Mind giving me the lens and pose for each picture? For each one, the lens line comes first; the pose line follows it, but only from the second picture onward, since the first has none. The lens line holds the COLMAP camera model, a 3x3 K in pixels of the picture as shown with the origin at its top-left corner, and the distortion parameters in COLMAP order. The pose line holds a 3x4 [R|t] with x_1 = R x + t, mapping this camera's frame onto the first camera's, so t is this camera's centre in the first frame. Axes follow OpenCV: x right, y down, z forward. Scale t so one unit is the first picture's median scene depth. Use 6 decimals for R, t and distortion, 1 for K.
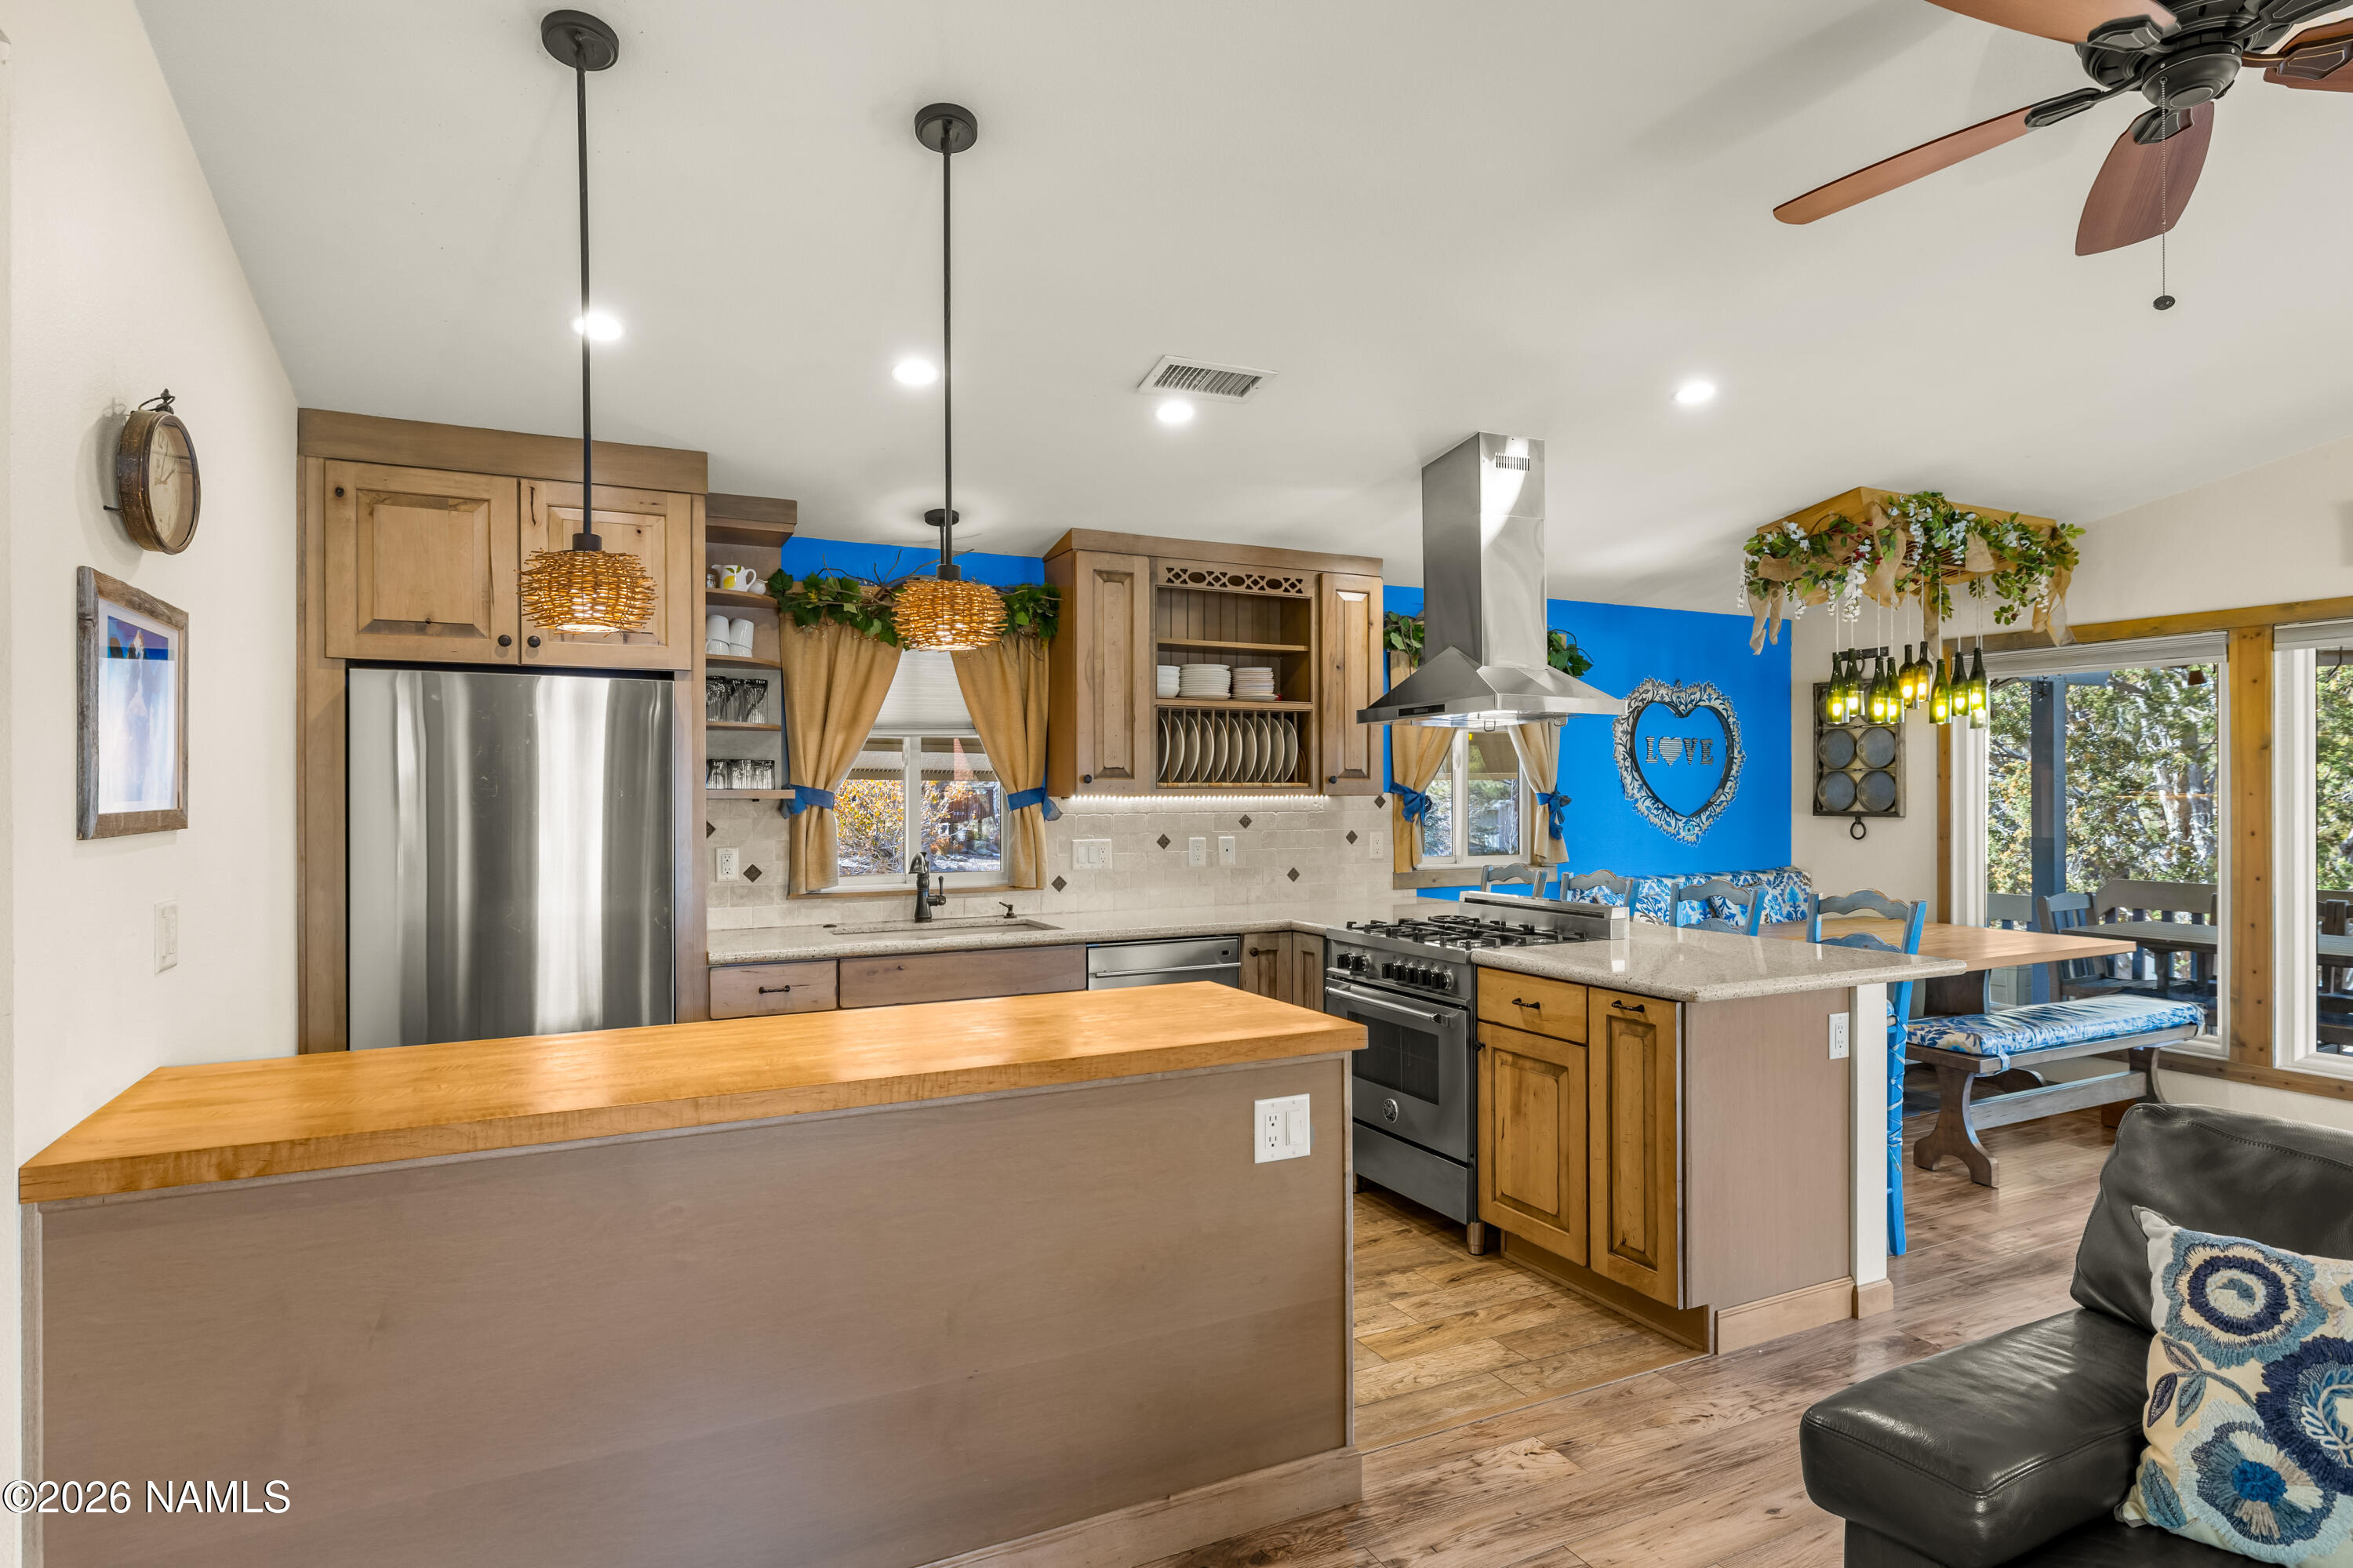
lens RADIAL K [[1265.9, 0, 1175.2], [0, 1265.9, 787.7], [0, 0, 1]] dist [-0.002207, -0.002268]
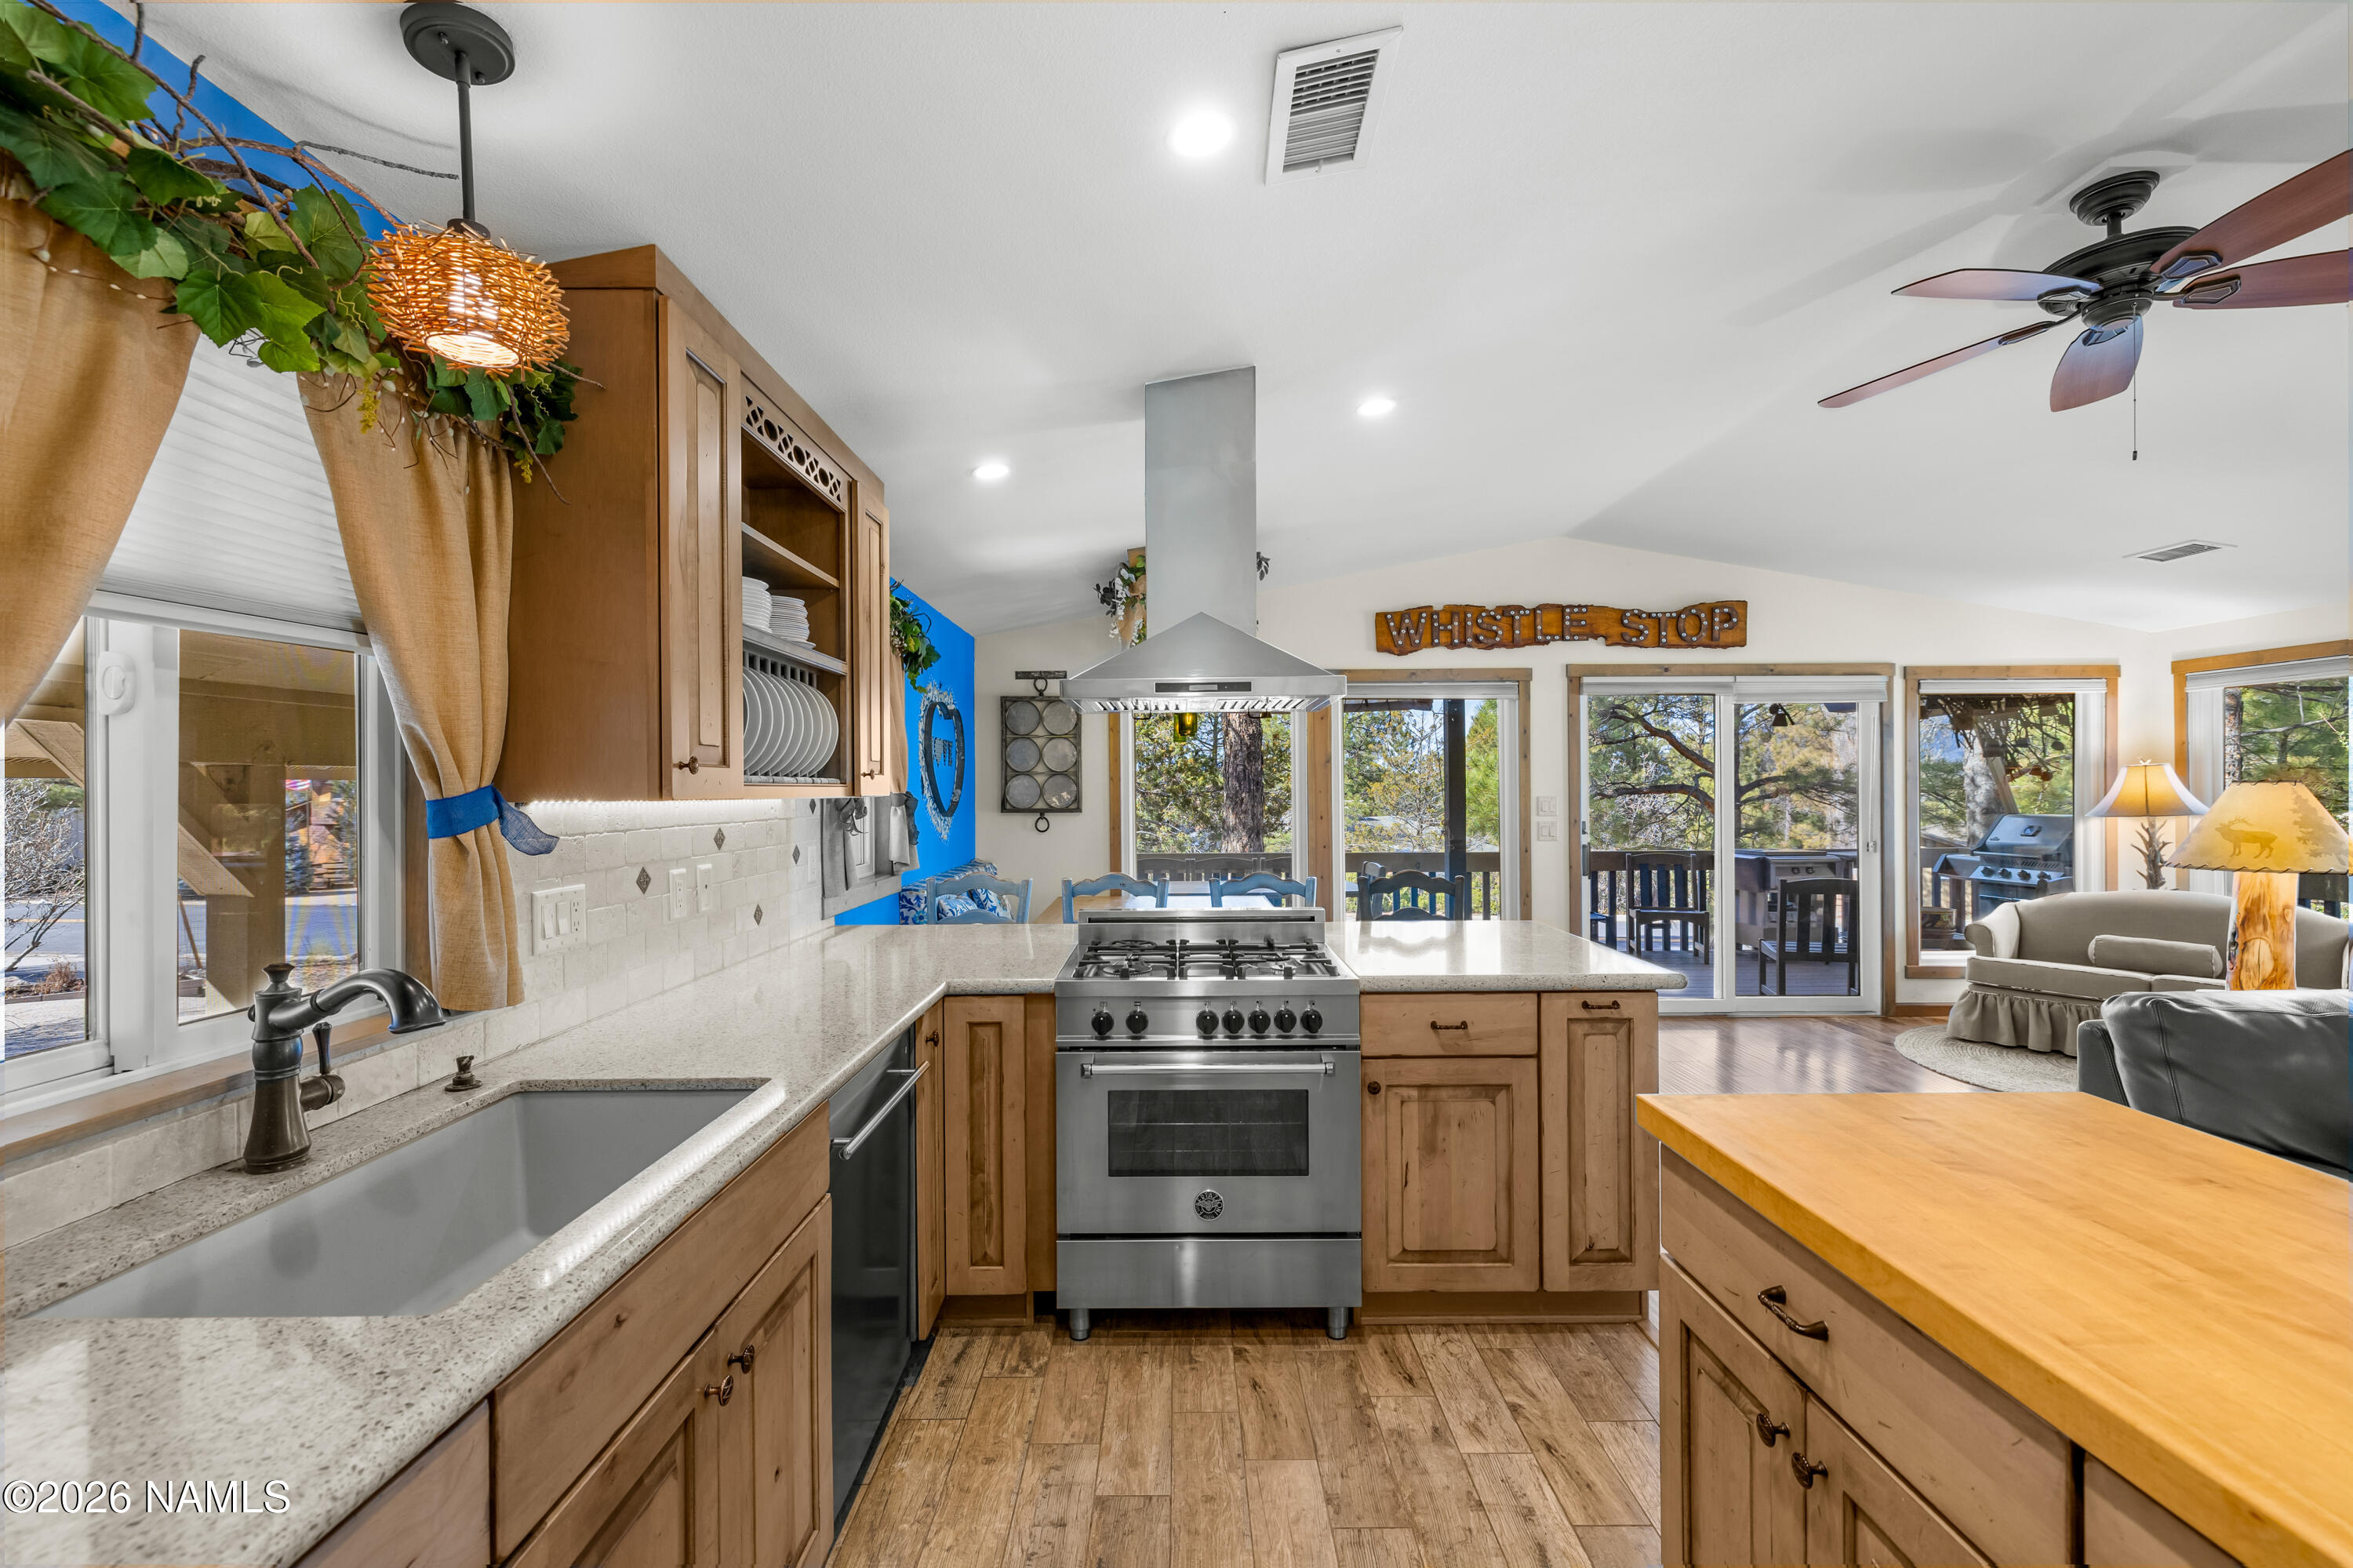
lens RADIAL K [[1007.0, 0, 1174.9], [0, 1007.0, 787.4], [0, 0, 1]] dist [0.003309, -0.000464]
pose [[0.438521, 0.001832, 0.898719, -0.393555], [0.001505, 0.999995, -0.002773, 0.003468], [-0.898720, 0.002569, 0.438516, 0.759901]]
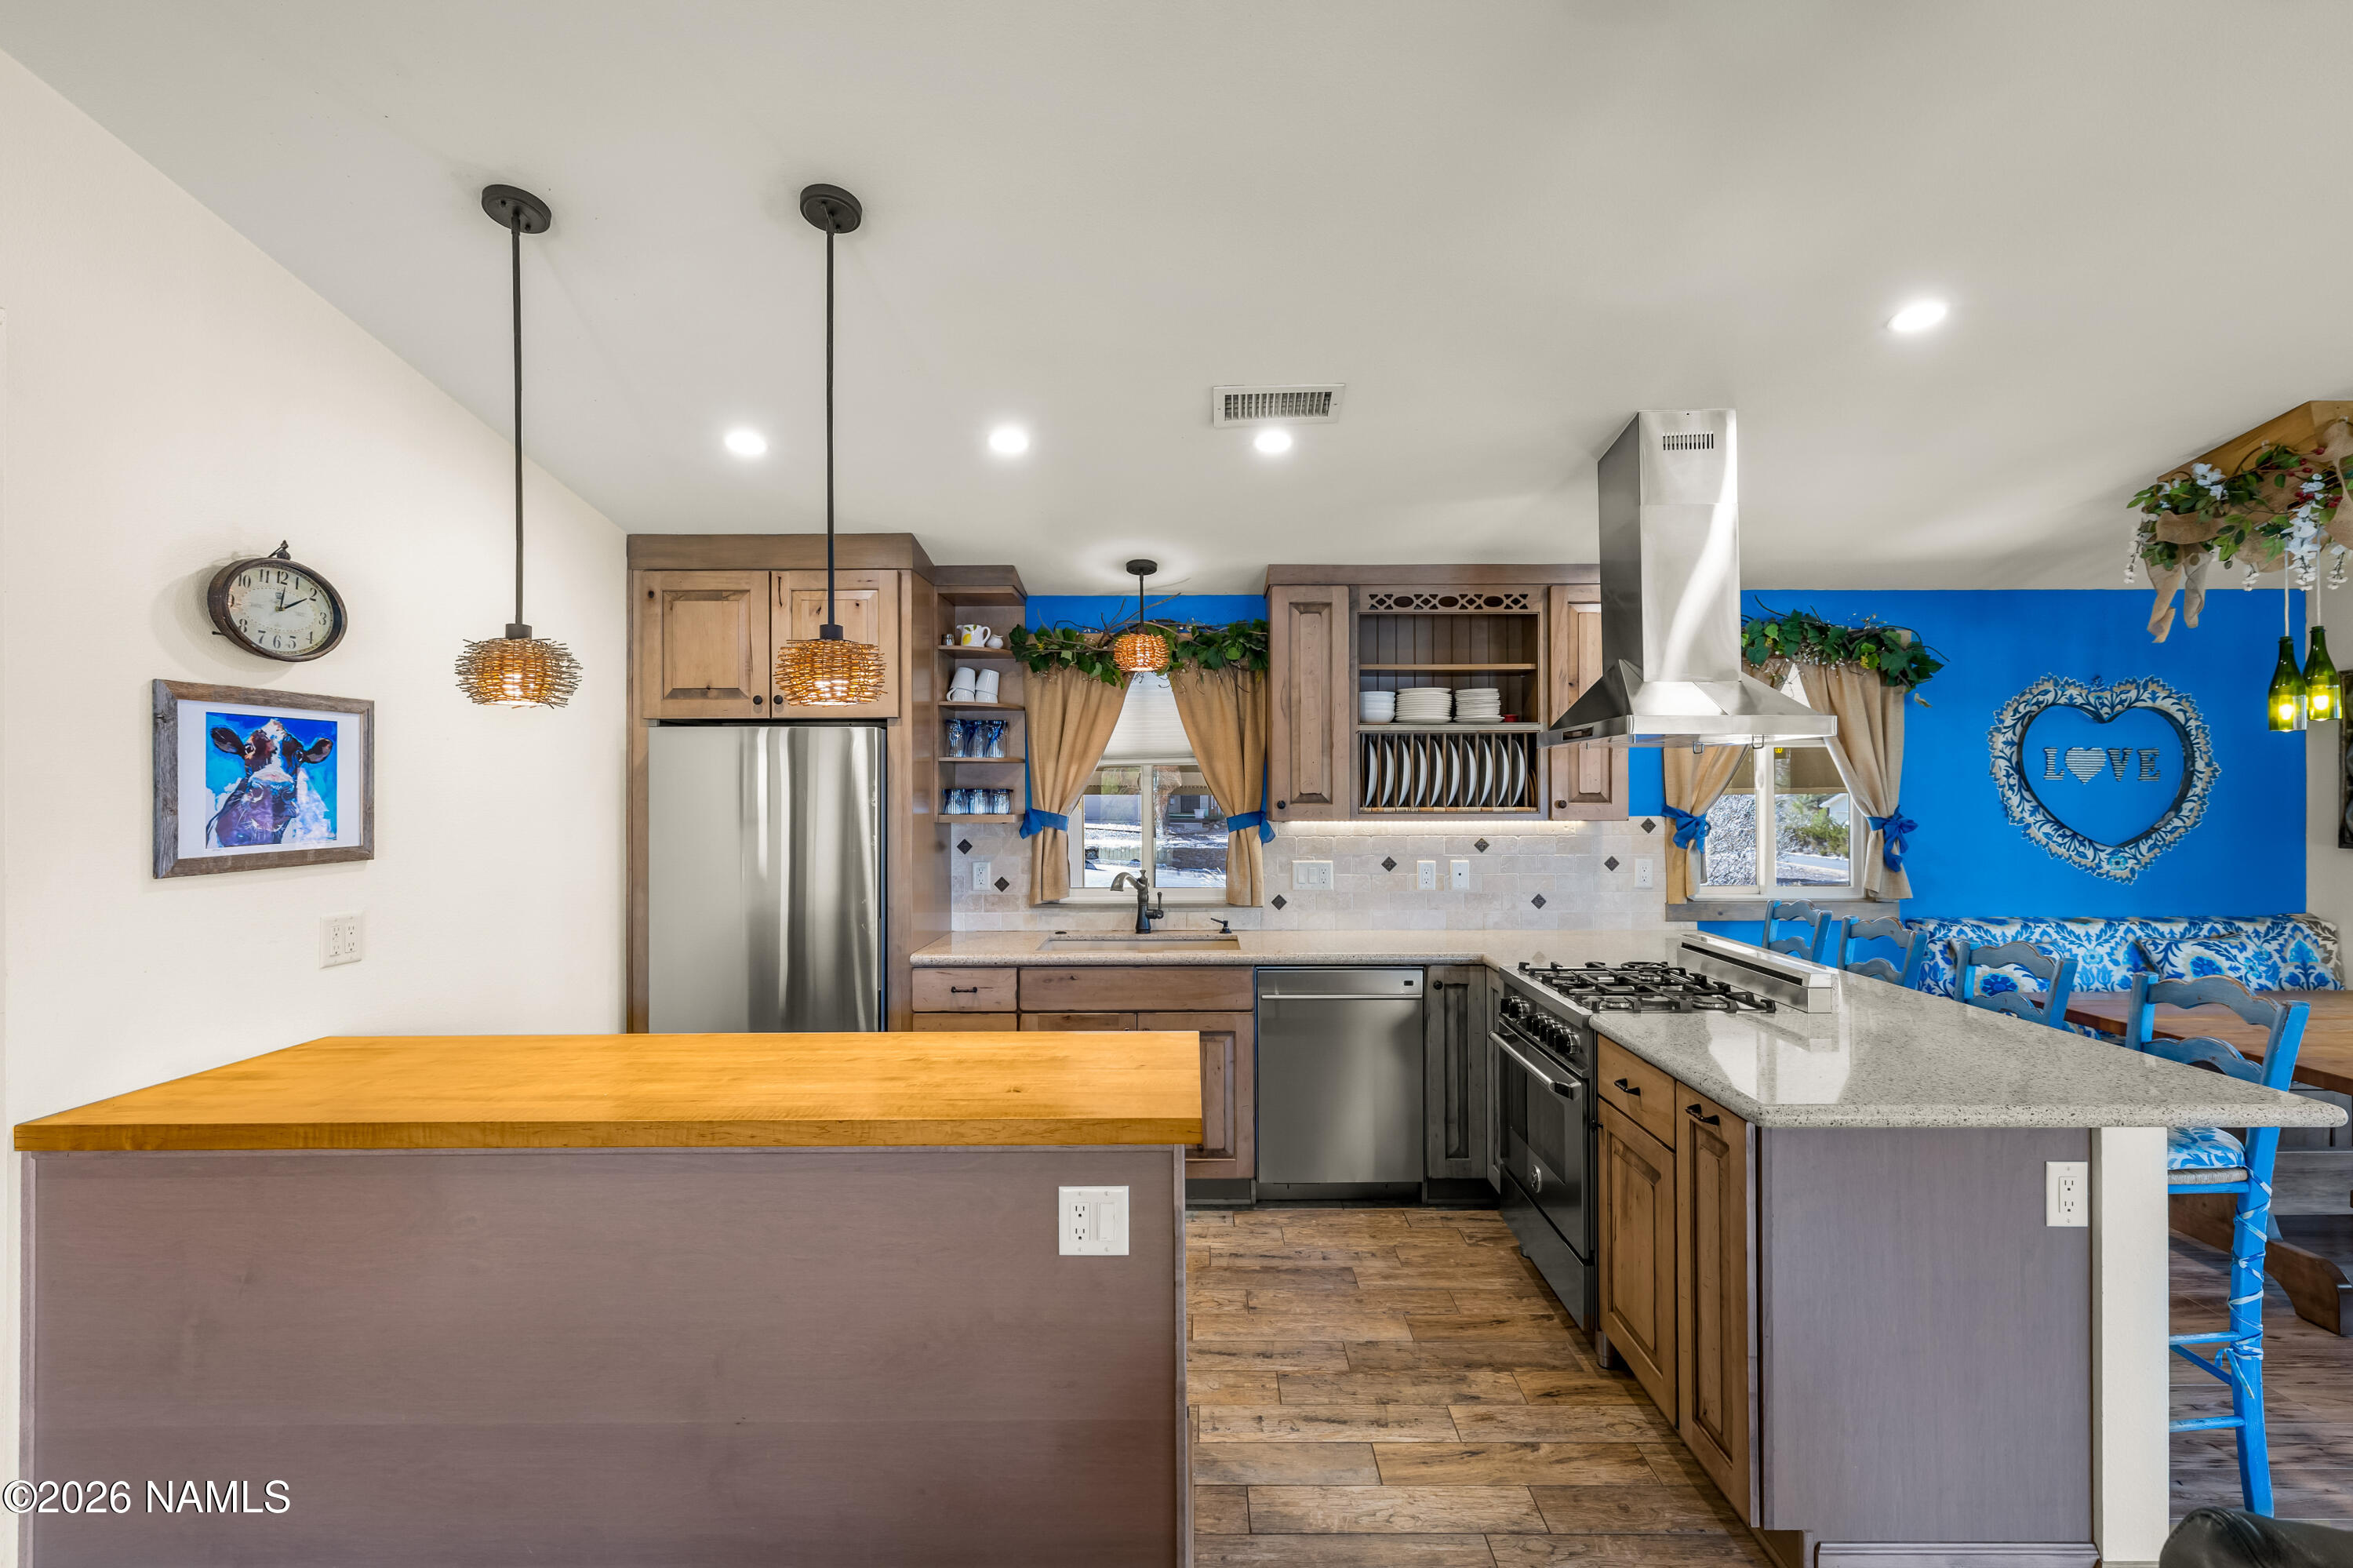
lens RADIAL K [[1070.2, 0, 1185.6], [0, 1070.2, 785.3], [0, 0, 1]] dist [0.005685, -0.002560]
pose [[0.893735, -0.002645, -0.448588, 0.294467], [0.002062, 0.999996, -0.001788, -0.025043], [0.448591, 0.000673, 0.893737, 0.206975]]
